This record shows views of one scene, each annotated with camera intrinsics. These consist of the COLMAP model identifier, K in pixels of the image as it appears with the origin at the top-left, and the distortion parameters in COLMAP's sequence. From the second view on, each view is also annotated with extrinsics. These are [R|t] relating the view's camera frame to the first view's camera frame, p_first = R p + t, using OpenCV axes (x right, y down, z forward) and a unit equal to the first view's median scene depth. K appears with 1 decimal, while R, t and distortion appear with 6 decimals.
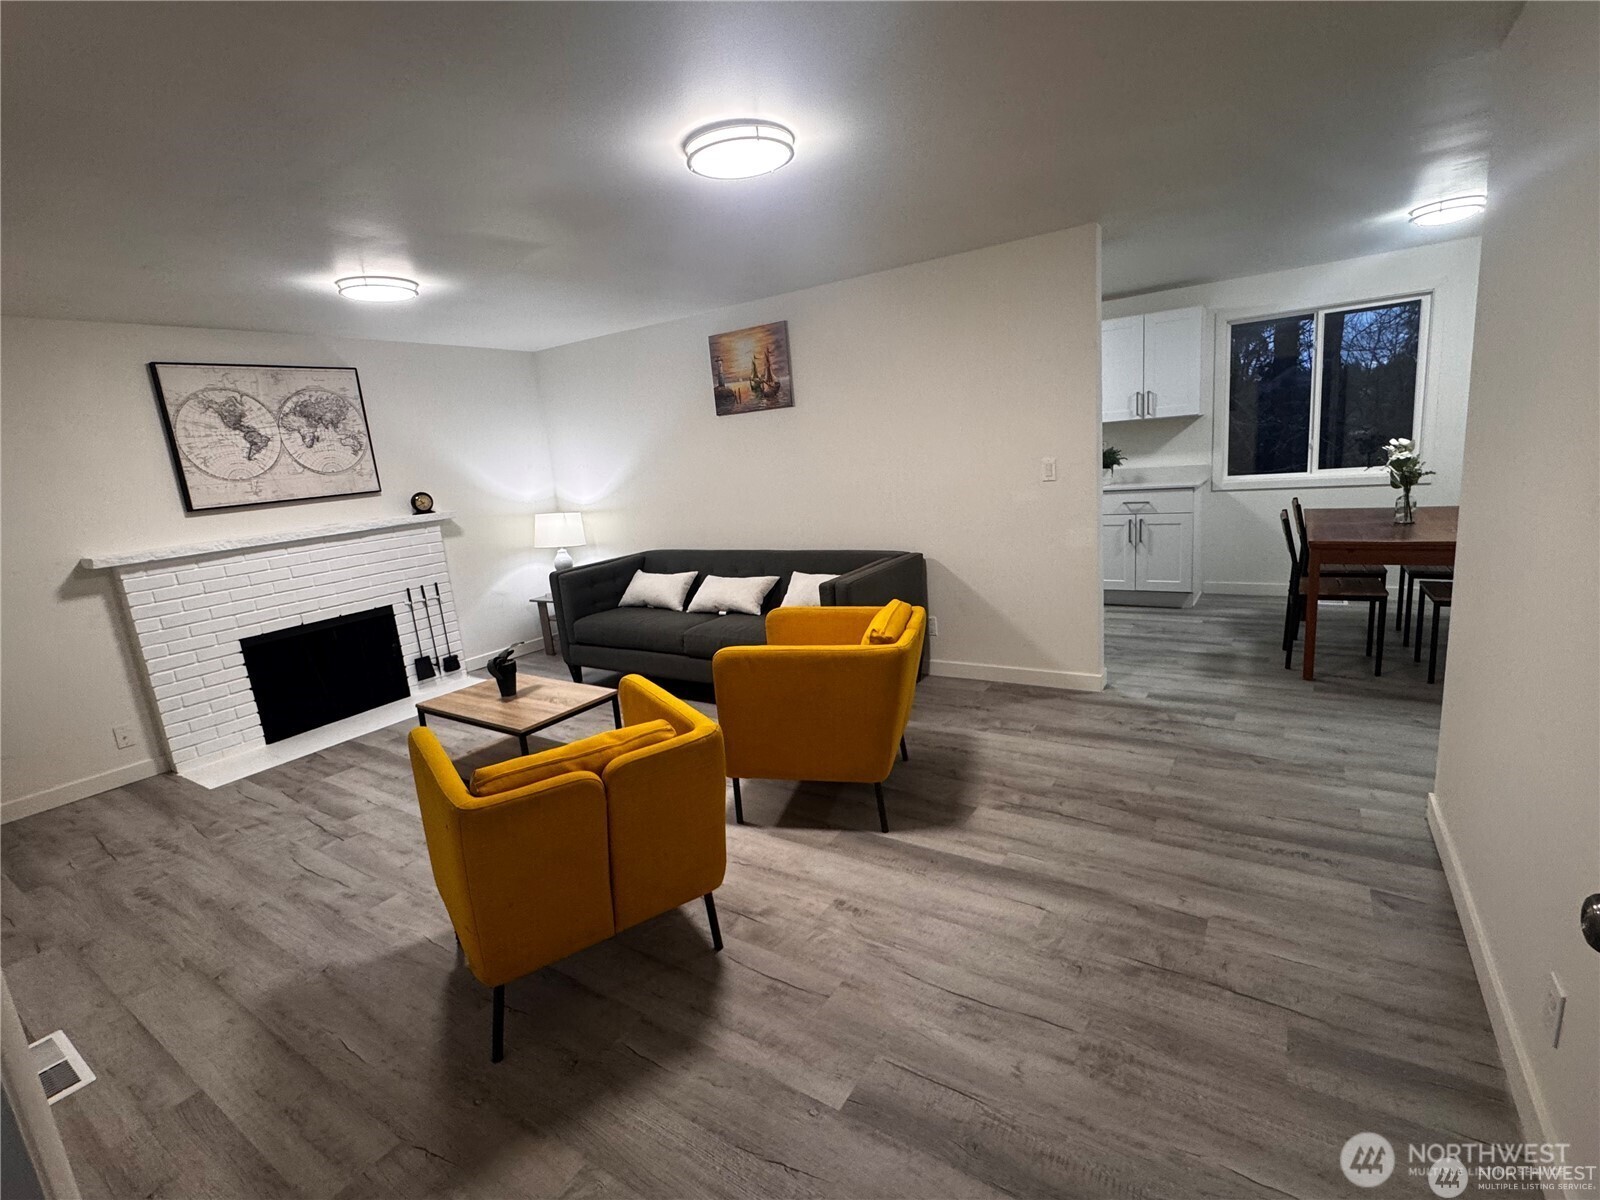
lens RADIAL K [[735.4, 0, 800.2], [0, 735.4, 602.5], [0, 0, 1]] dist [-0.001438, 0.000557]
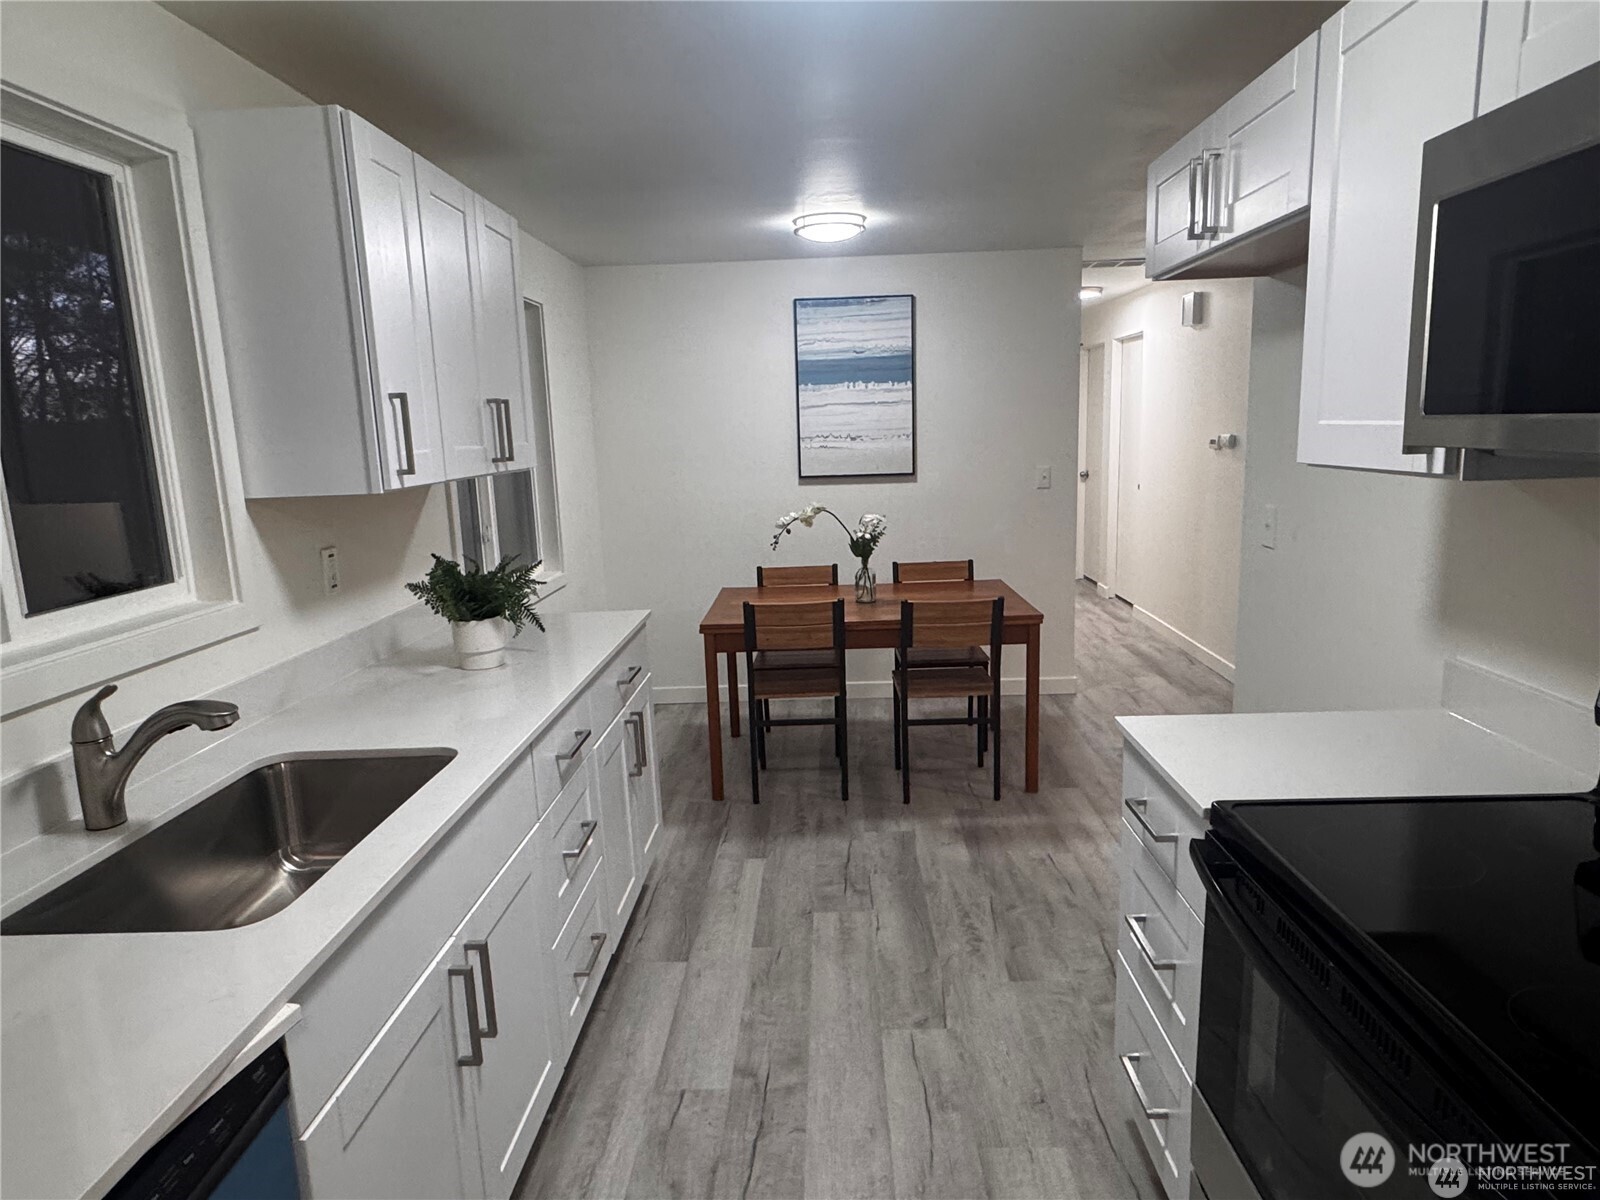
lens RADIAL K [[972.4, 0, 800.1], [0, 972.4, 607.4], [0, 0, 1]] dist [0.001037, 0.000059]
pose [[-0.521189, -0.052883, 0.851801, -0.039768], [0.257831, 0.941685, 0.216222, -0.316465], [-0.813563, 0.332314, -0.477161, 1.417969]]
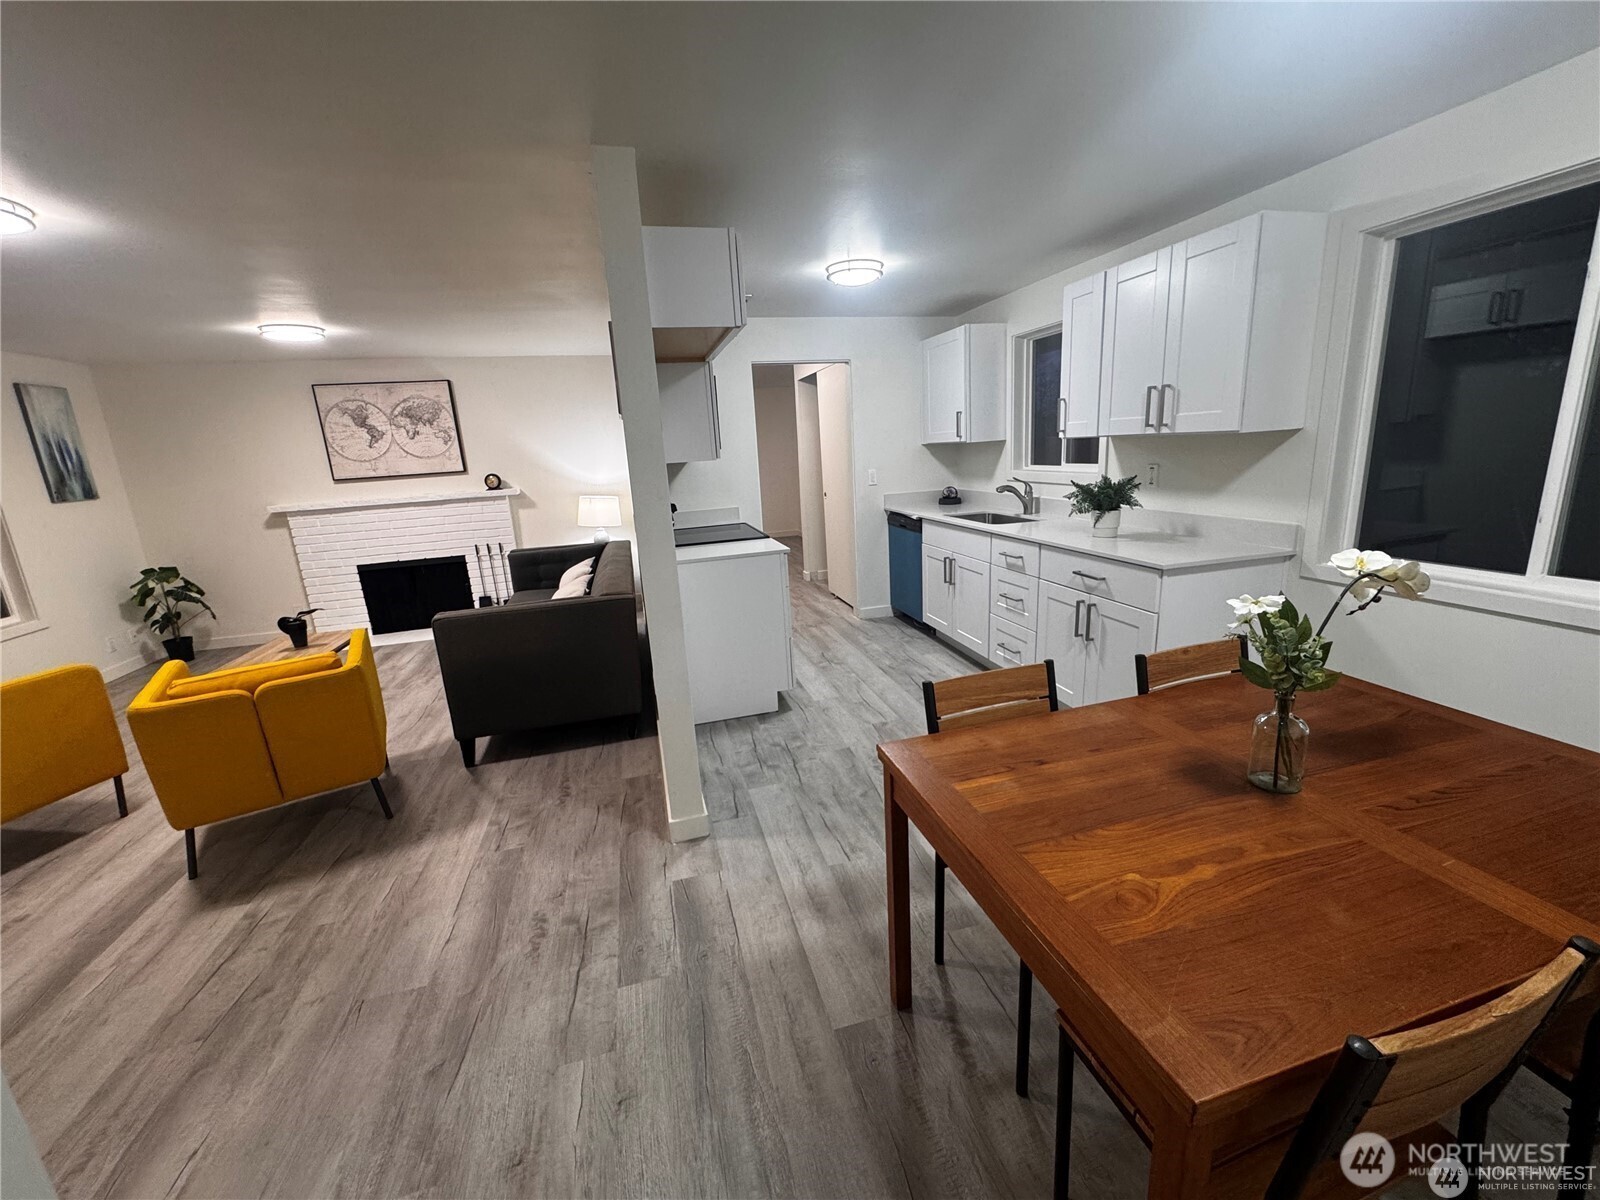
lens RADIAL K [[637.5, 0, 800.0], [0, 637.5, 600.0], [0, 0, 1]] dist [-0.002488, -0.000029]
pose [[0.747879, 0.200592, -0.632803, 0.749744], [-0.147576, 0.979639, 0.136122, -0.186198], [0.647223, -0.008416, 0.762254, 0.547568]]
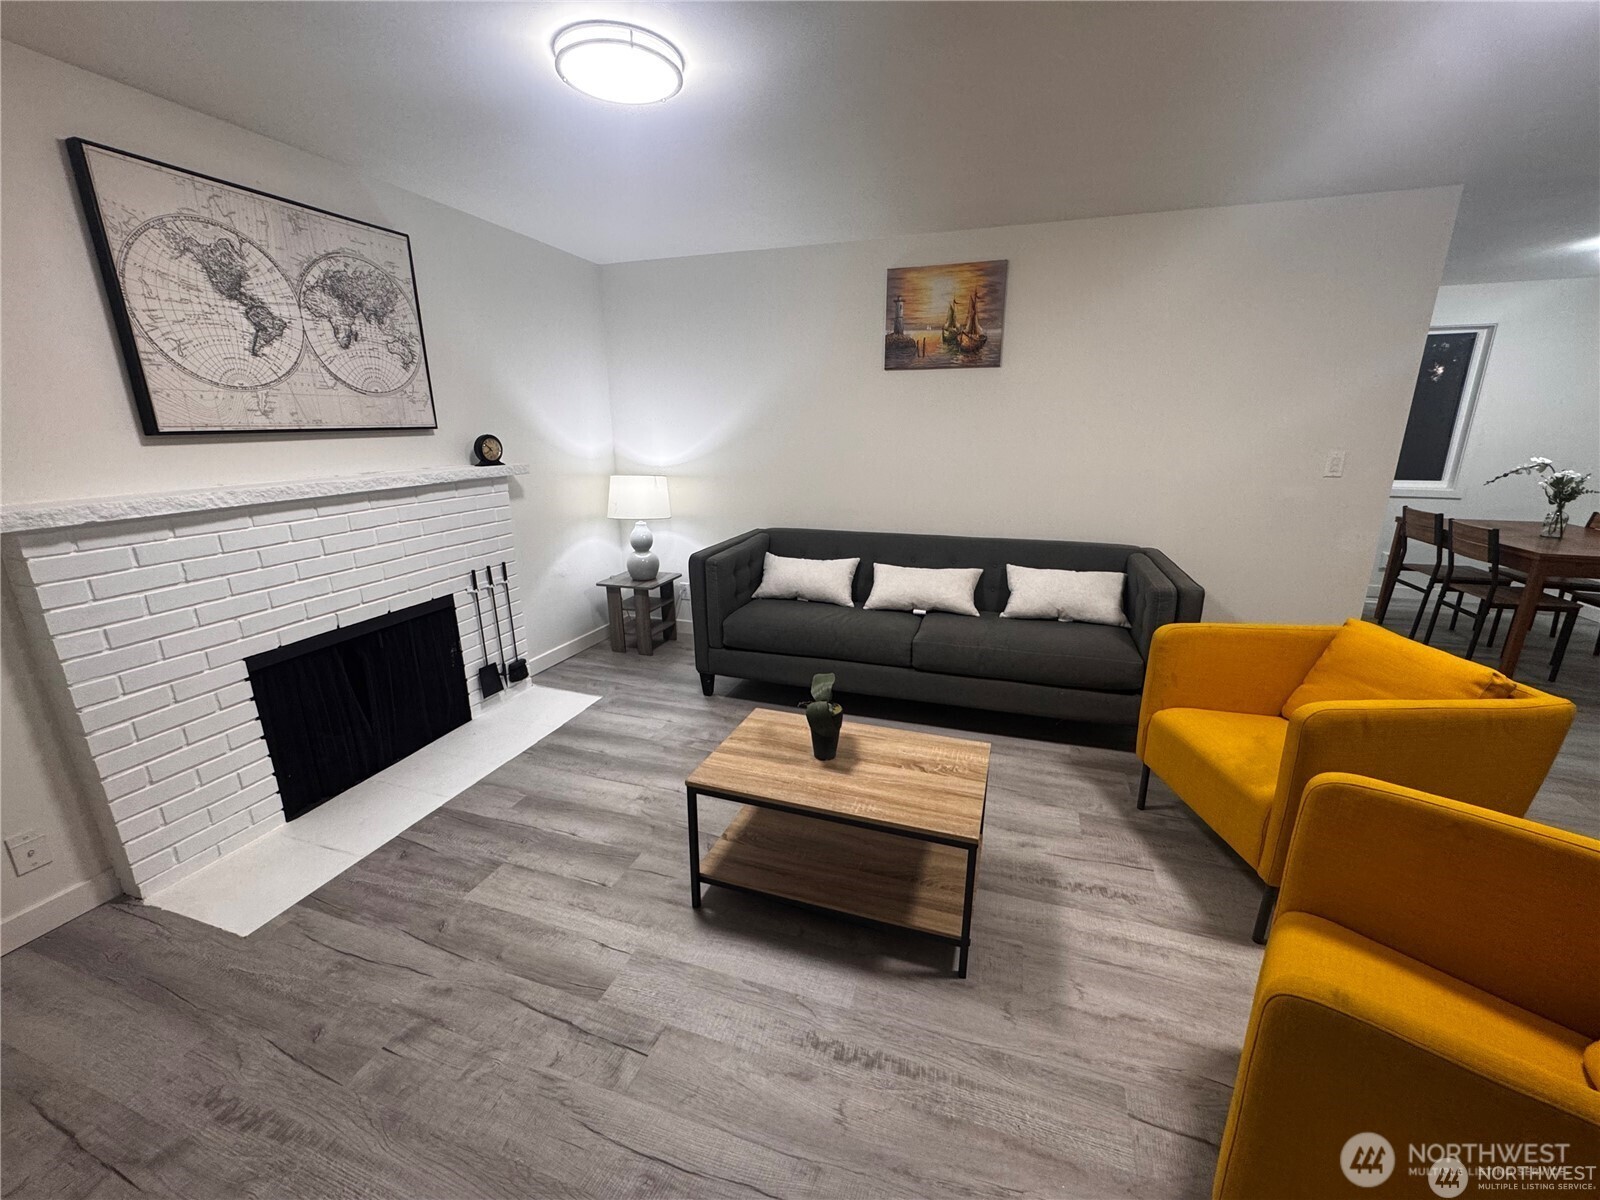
lens RADIAL K [[637.5, 0, 800.0], [0, 637.5, 600.0], [0, 0, 1]] dist [-0.002488, -0.000029]
pose [[0.962582, 0.010192, 0.270800, -0.440959], [-0.023958, 0.998580, 0.047578, -0.030486], [-0.269930, -0.052286, 0.961459, 0.360242]]
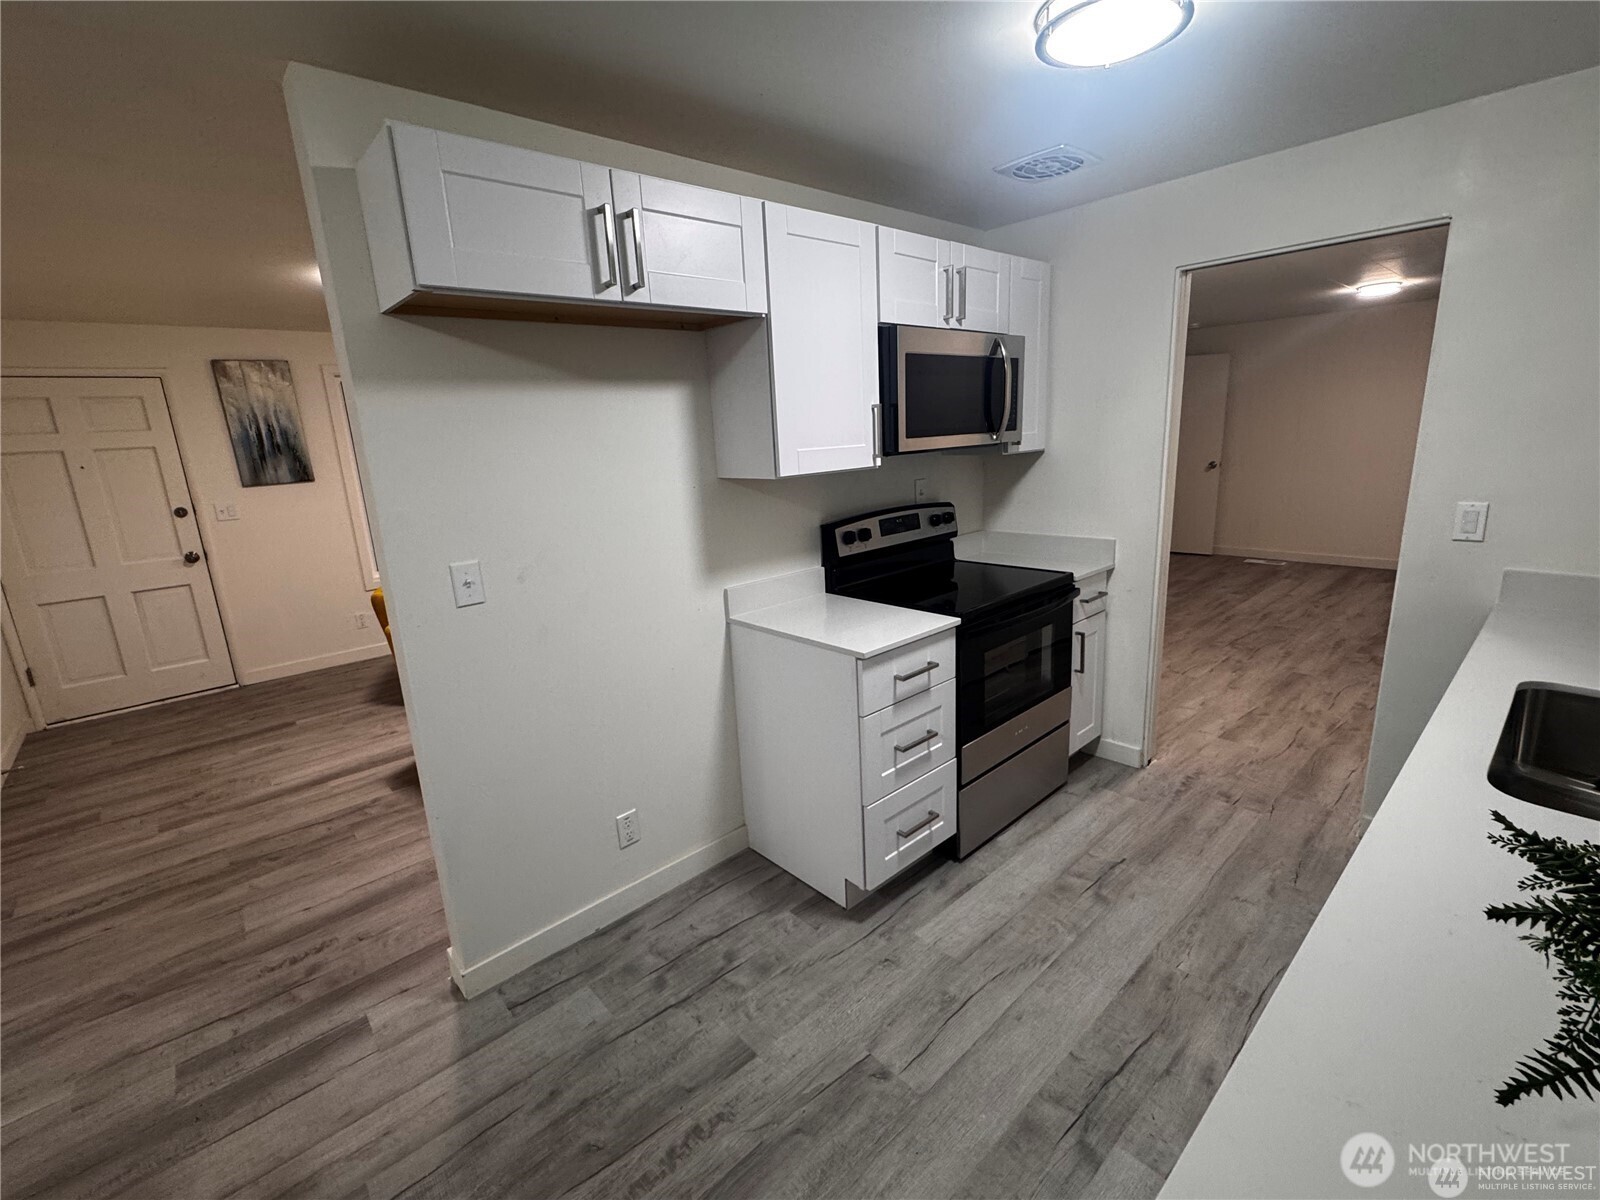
lens RADIAL K [[704.1, 0, 797.5], [0, 704.1, 600.3], [0, 0, 1]] dist [-0.001157, -0.000264]
pose [[-0.248564, 0.327999, -0.911390, 0.657017], [-0.130556, 0.920990, 0.367060, -0.330024], [0.959777, 0.210225, -0.186103, 1.150278]]
